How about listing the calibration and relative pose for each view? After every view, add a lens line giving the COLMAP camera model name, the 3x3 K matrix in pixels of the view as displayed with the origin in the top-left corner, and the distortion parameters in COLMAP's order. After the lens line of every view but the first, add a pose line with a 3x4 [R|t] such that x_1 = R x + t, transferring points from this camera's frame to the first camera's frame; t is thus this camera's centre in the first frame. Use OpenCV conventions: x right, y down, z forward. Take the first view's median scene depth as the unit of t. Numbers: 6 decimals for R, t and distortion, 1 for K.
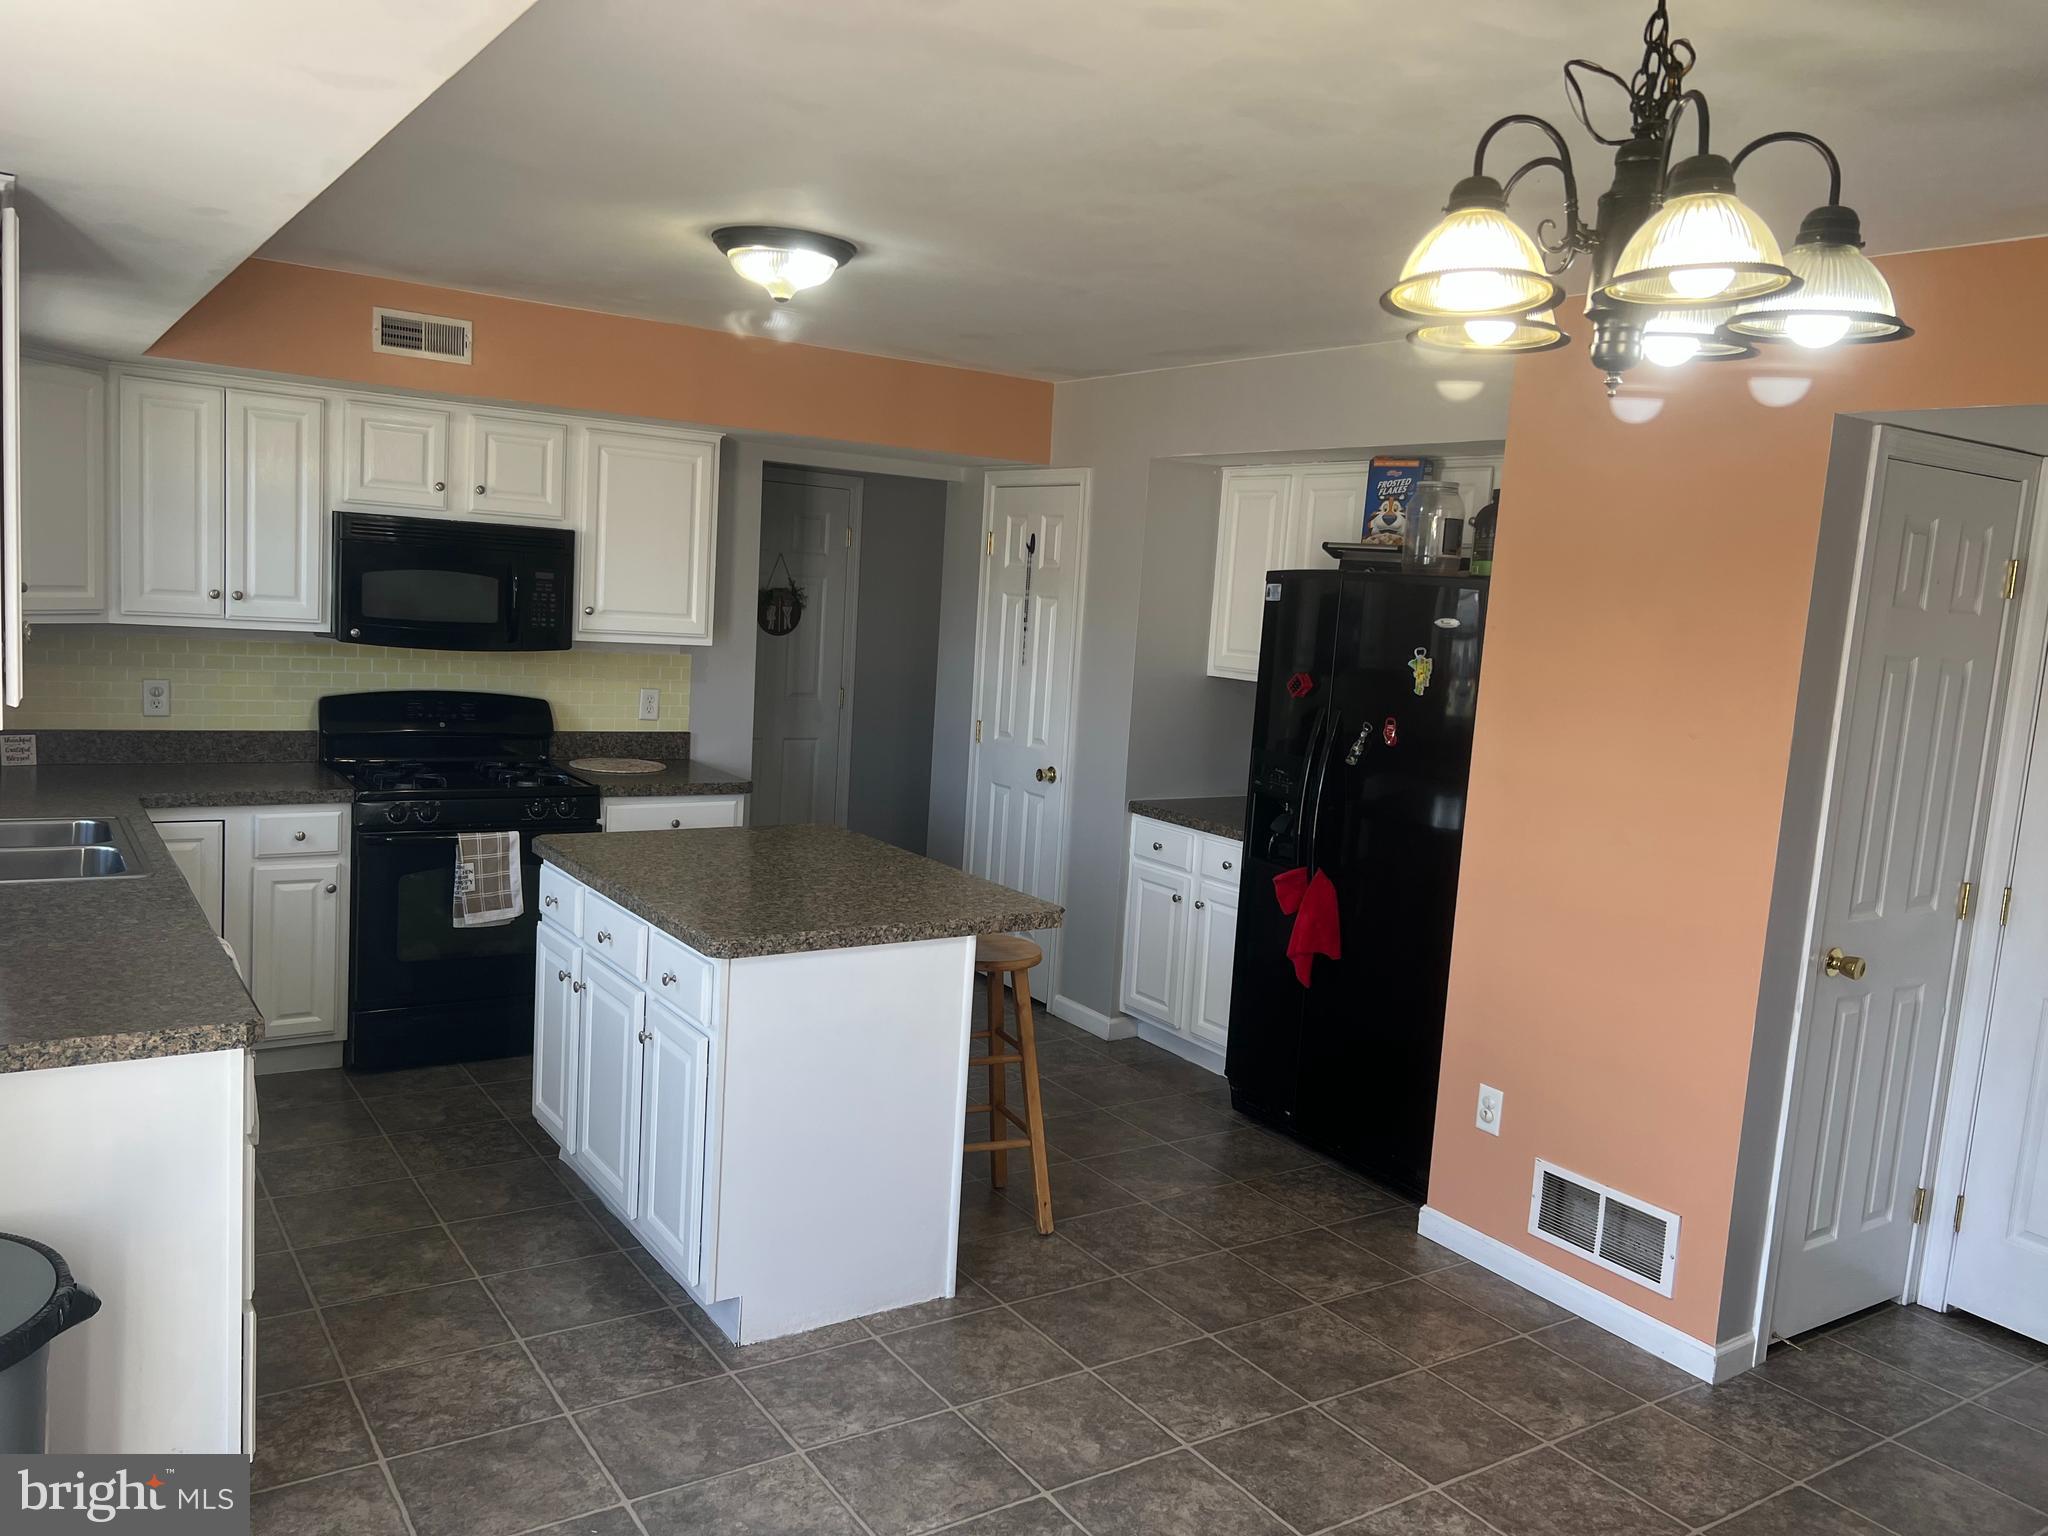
lens RADIAL K [[1543.8, 0, 1026.4], [0, 1543.8, 751.4], [0, 0, 1]] dist [0.040472, -0.025745]
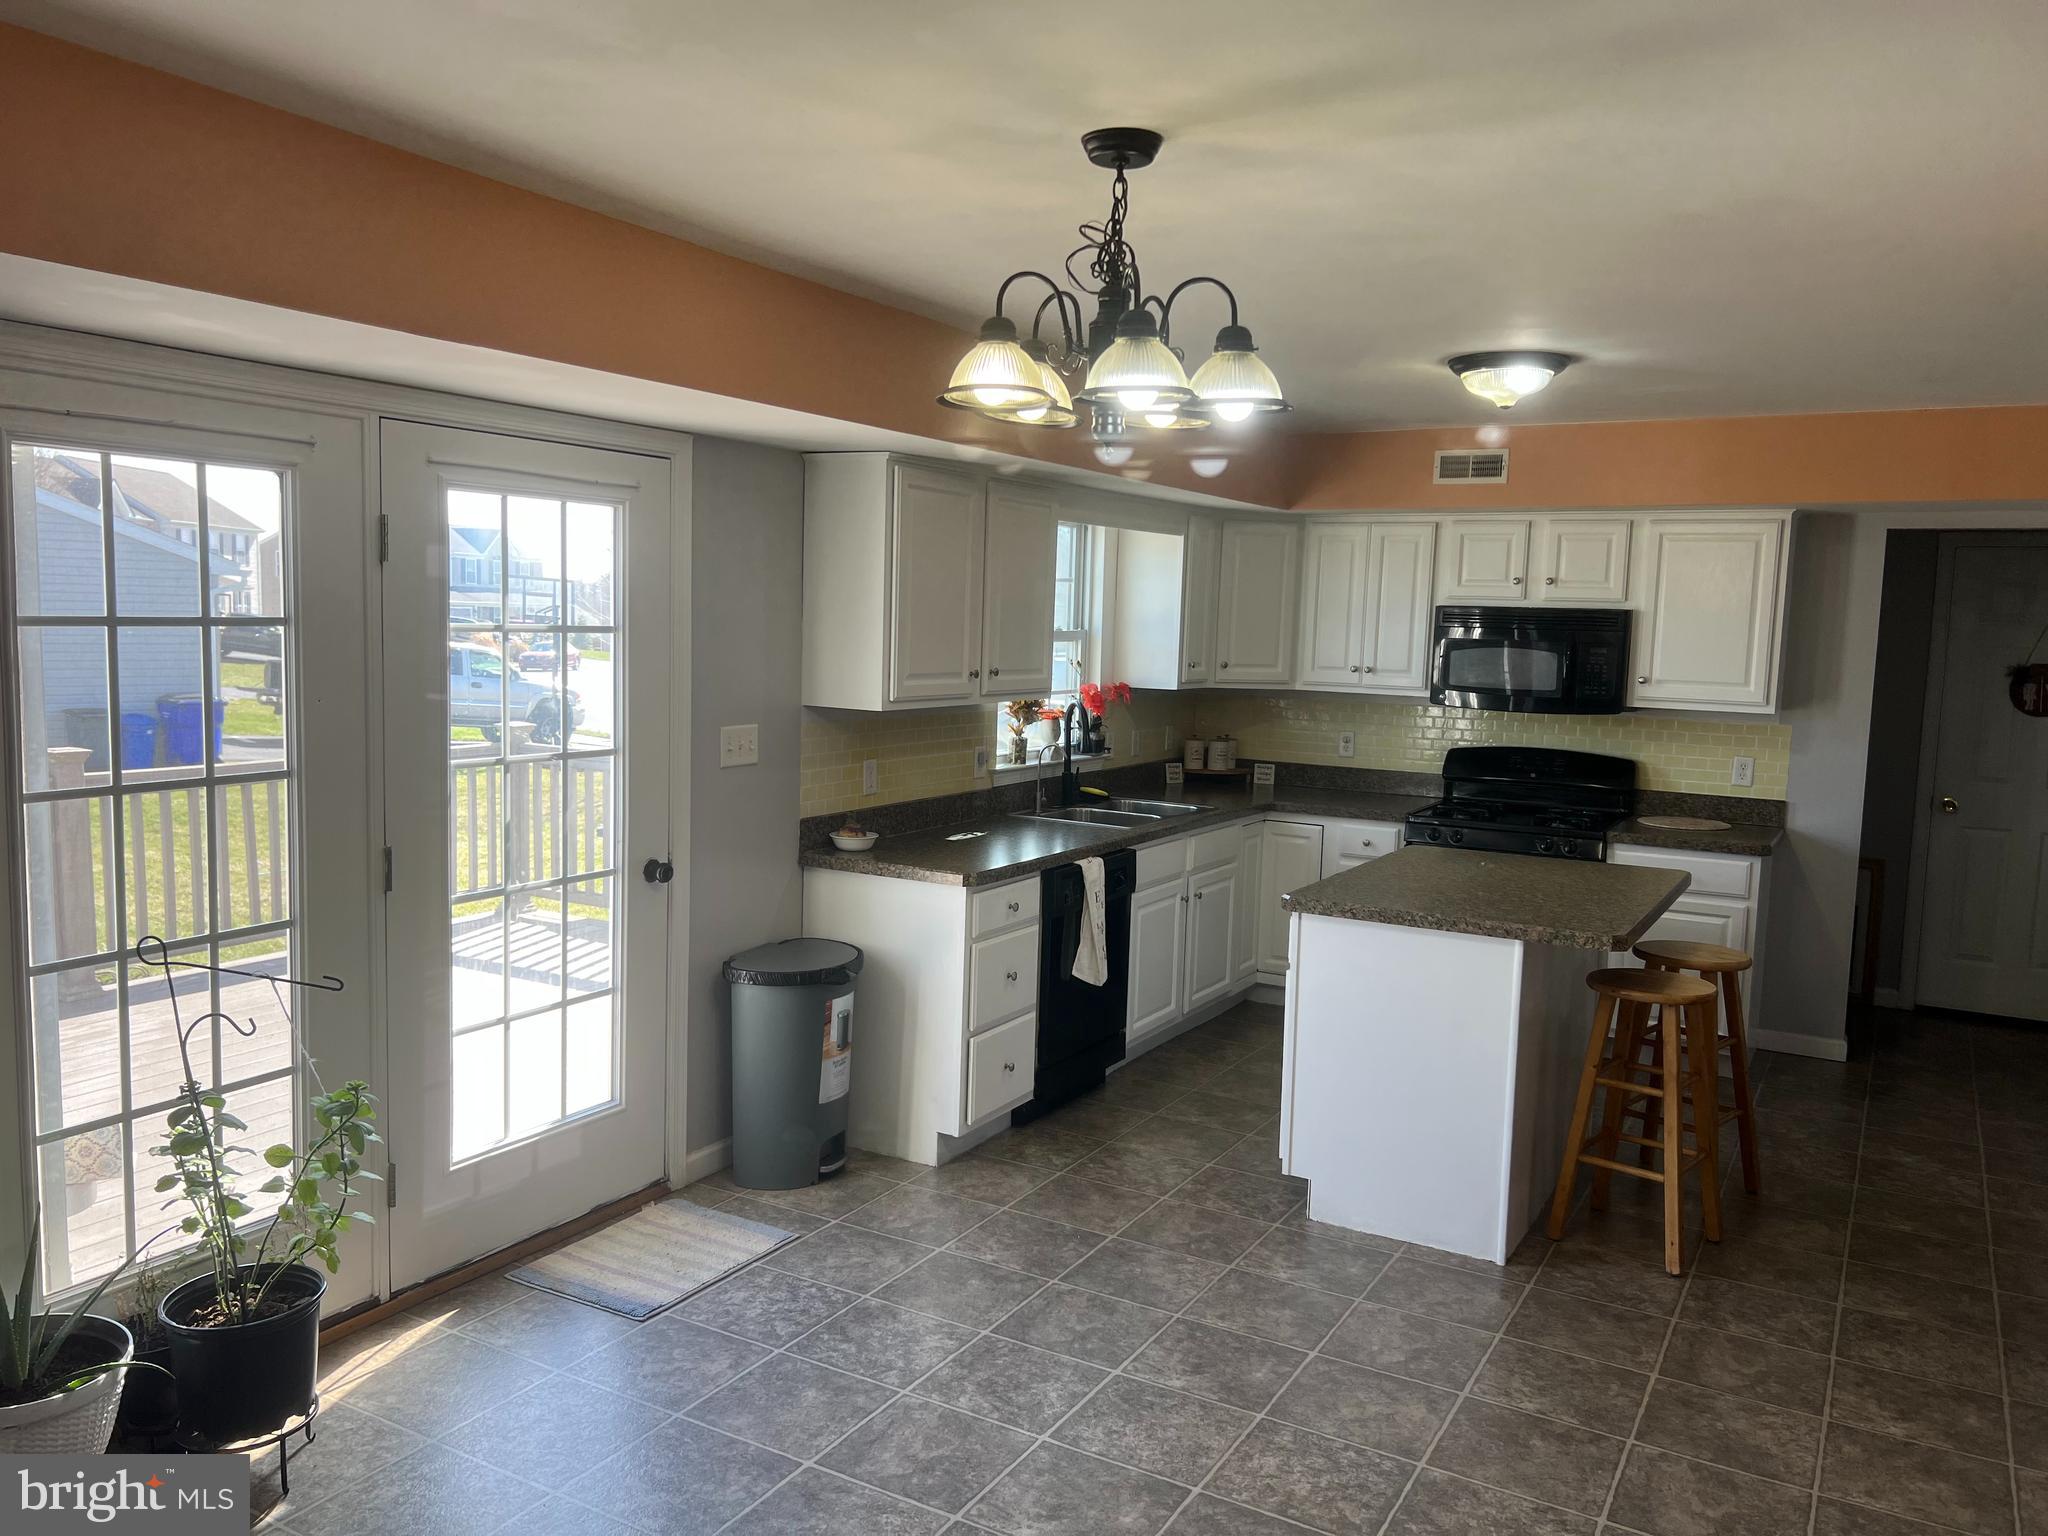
lens RADIAL K [[1543.8, 0, 1038.8], [0, 1543.8, 784.2], [0, 0, 1]] dist [0.040472, -0.025745]
pose [[0.450762, 0.049256, -0.891284, 0.601104], [-0.092617, 0.995668, 0.008184, 0.017739], [0.887826, 0.078859, 0.453372, 0.117460]]
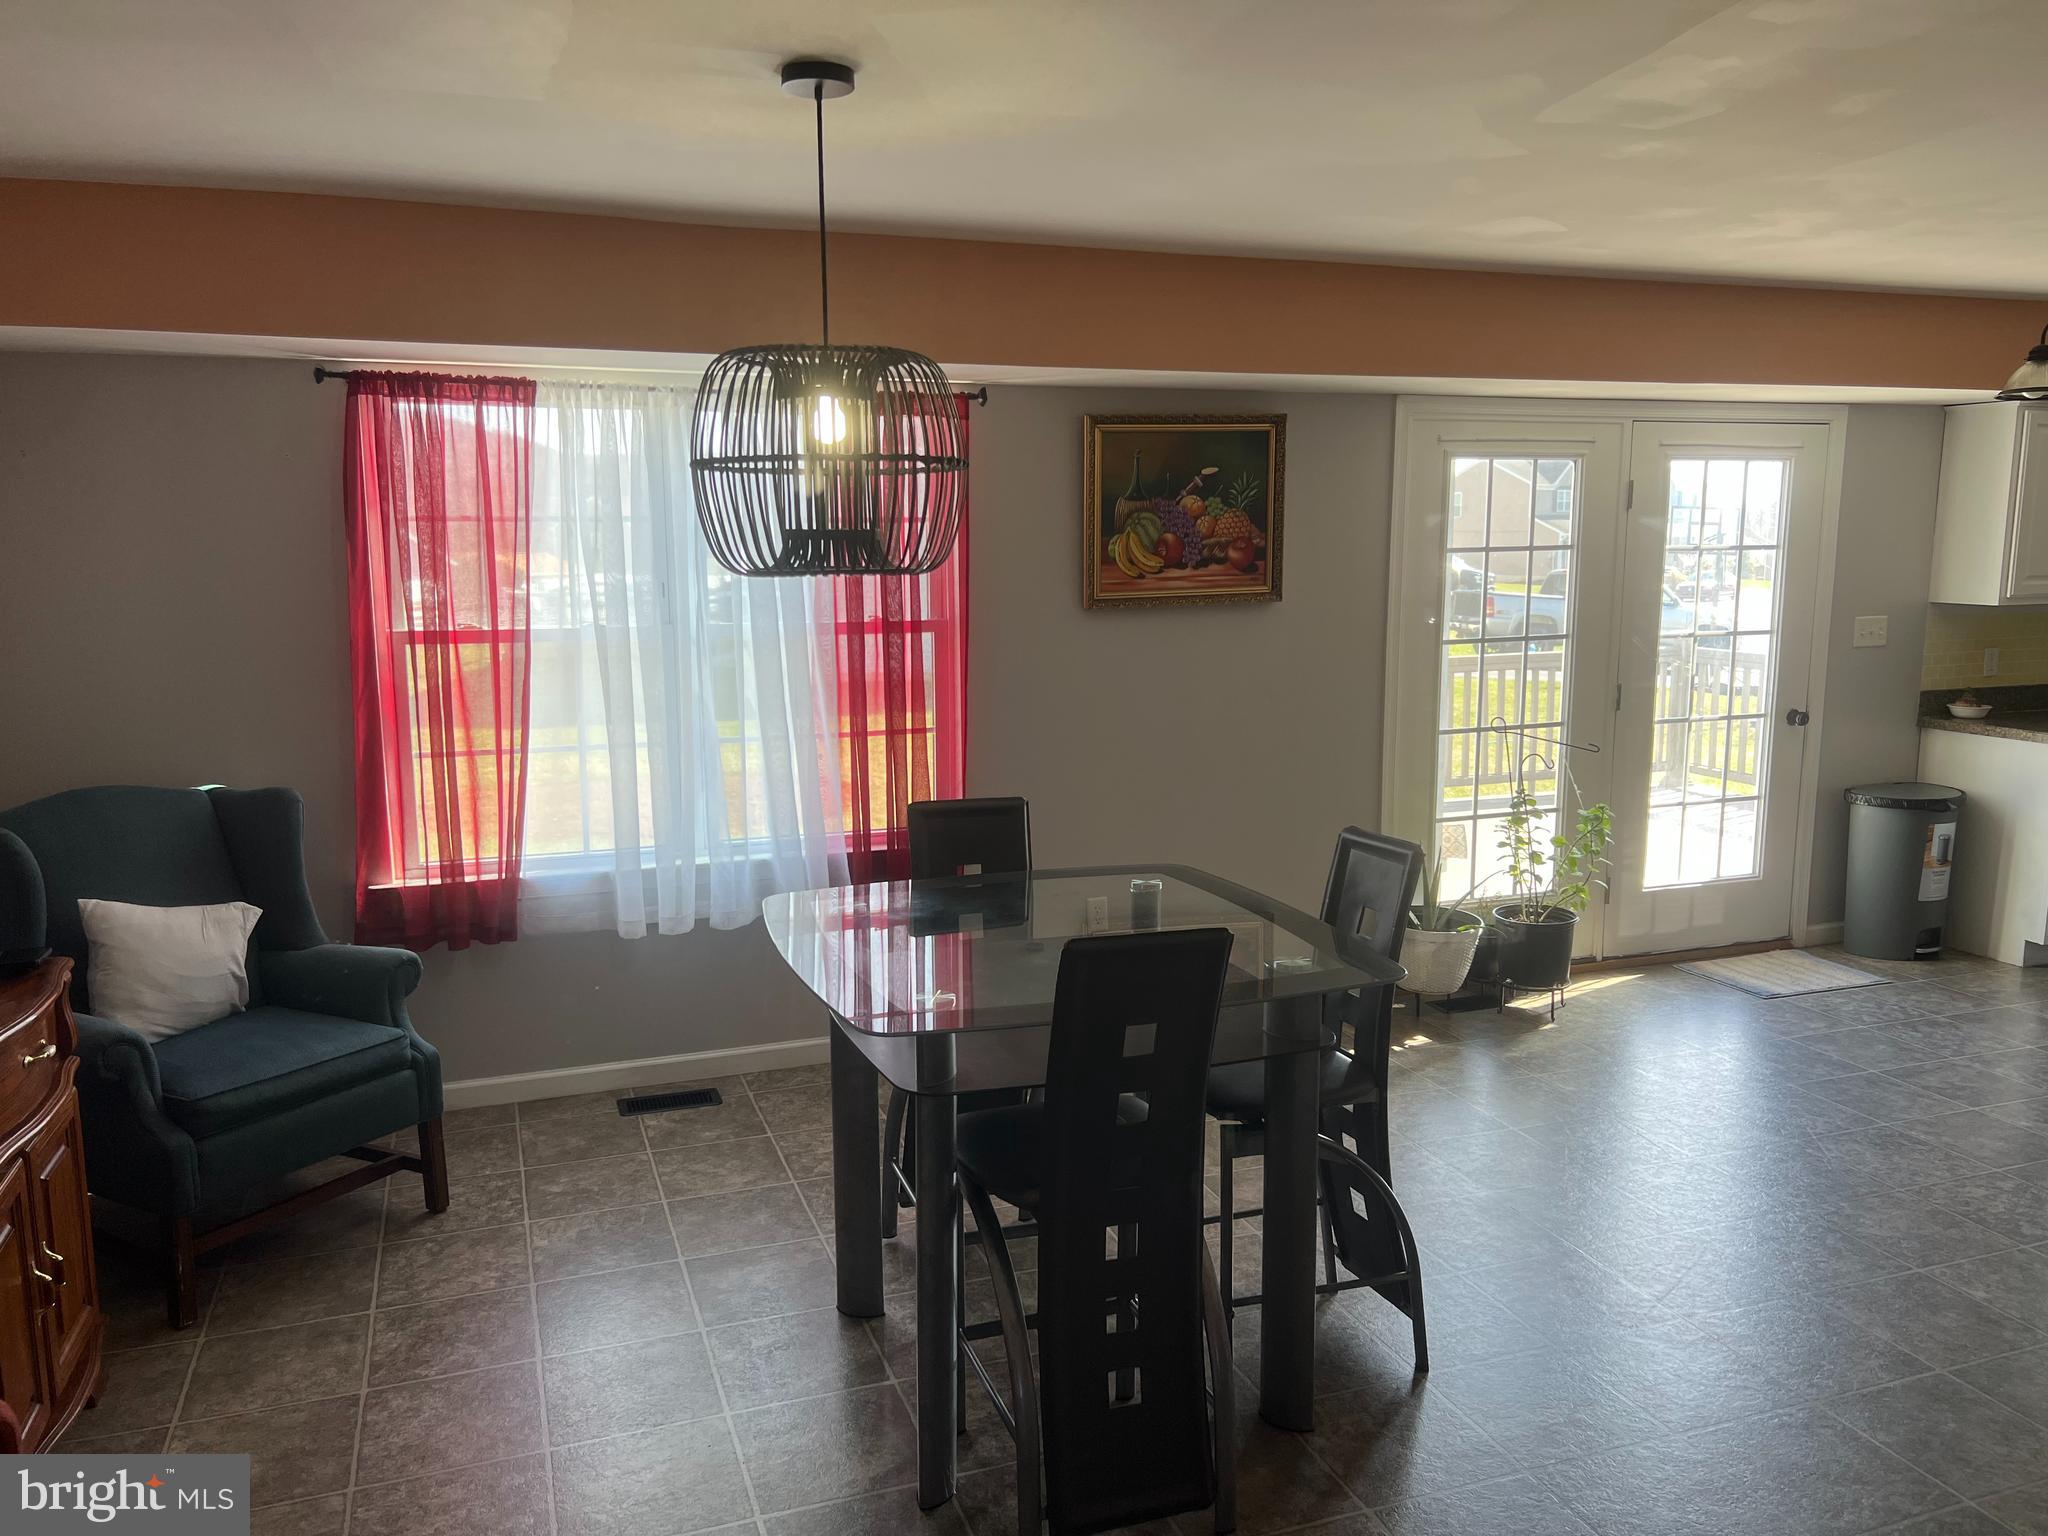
lens RADIAL K [[1543.8, 0, 1027.5], [0, 1543.8, 785.3], [0, 0, 1]] dist [0.040472, -0.025745]
pose [[-0.243385, 0.088313, -0.965901, 1.115743], [-0.109673, 0.986954, 0.117873, 0.070031], [0.963709, 0.134622, -0.230524, 0.021183]]
